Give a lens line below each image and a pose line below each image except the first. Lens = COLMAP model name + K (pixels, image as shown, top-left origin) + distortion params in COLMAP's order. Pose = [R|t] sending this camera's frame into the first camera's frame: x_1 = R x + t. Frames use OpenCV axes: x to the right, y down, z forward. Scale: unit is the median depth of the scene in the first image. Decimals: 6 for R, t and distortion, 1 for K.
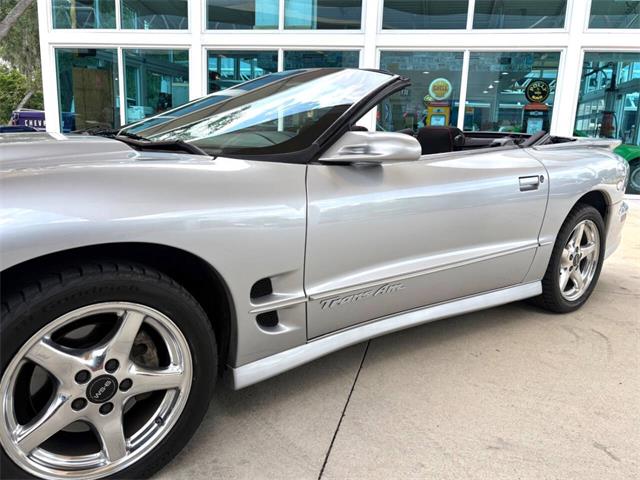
lens RADIAL K [[501.7, 0, 320.0], [0, 501.7, 240.0], [0, 0, 1]] dist [0.015568, -0.002136]
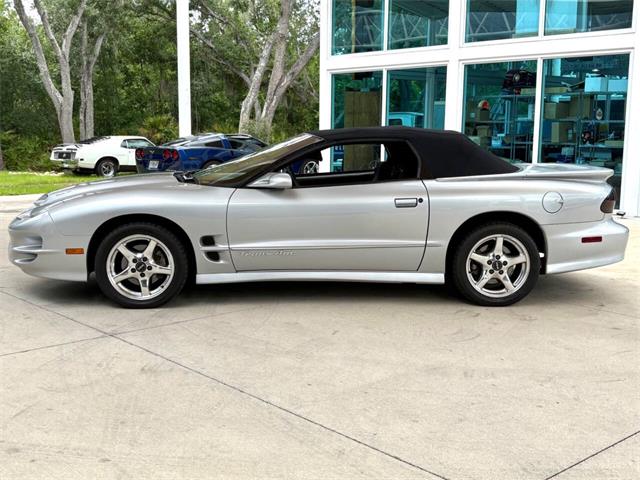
lens RADIAL K [[764.6, 0, 320.0], [0, 764.6, 240.0], [0, 0, 1]] dist [0.035949, -0.000196]
pose [[0.824501, 0.049109, -0.563725, 1.246576], [-0.096930, 0.993759, -0.055198, 0.128213], [0.557497, 0.100152, 0.824116, -0.881910]]
